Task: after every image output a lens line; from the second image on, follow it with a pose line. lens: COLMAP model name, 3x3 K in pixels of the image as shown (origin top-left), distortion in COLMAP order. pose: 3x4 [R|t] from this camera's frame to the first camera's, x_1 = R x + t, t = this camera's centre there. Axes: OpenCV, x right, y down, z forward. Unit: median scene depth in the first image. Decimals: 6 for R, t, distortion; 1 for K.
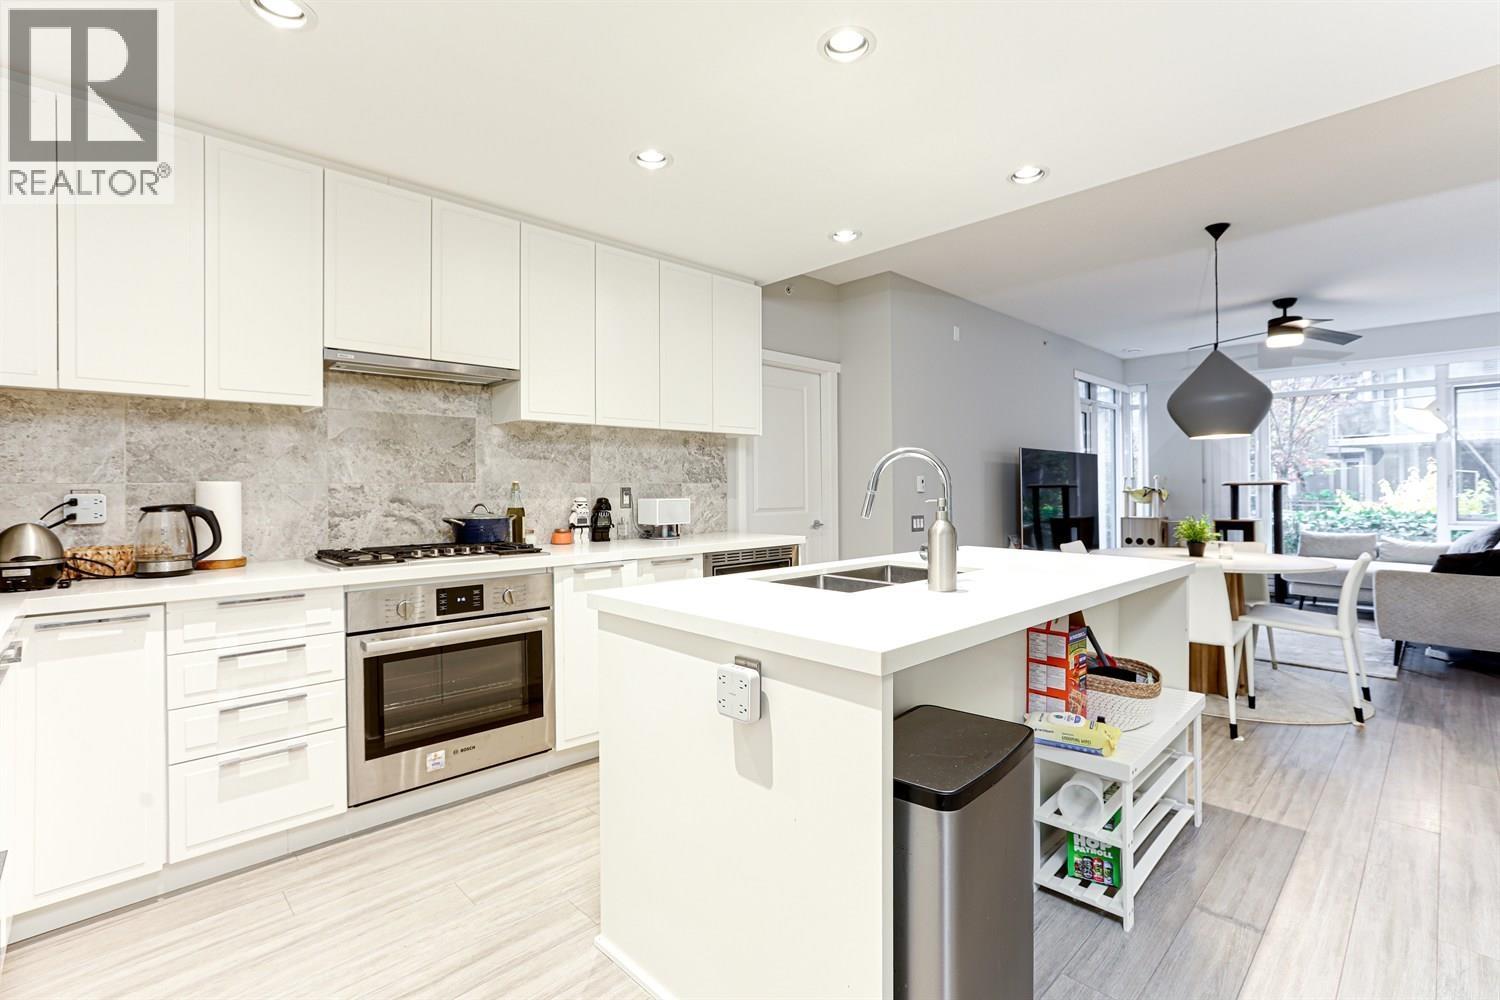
lens RADIAL K [[696.1, 0, 749.2], [0, 696.1, 470.3], [0, 0, 1]] dist [-0.019602, 0.013374]
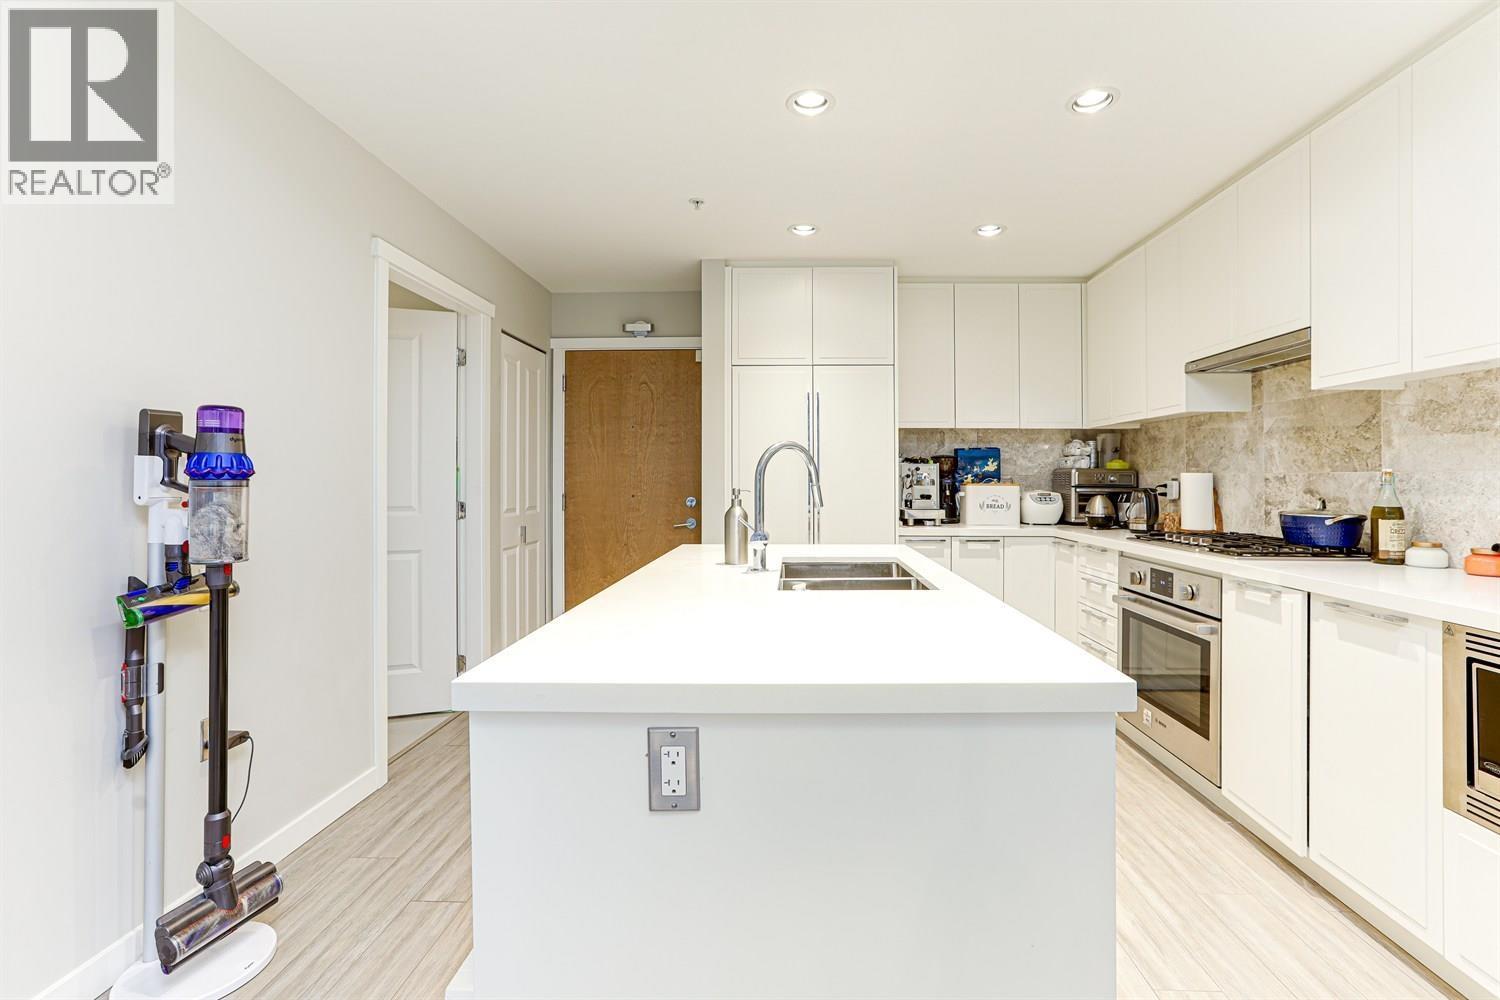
lens RADIAL K [[696.1, 0, 778.3], [0, 696.1, 476.5], [0, 0, 1]] dist [-0.019602, 0.013374]
pose [[-0.701506, 0.000819, -0.712663, 0.548887], [0.017851, 0.999706, -0.016423, 0.021867], [0.712440, -0.024243, -0.701314, 0.964250]]
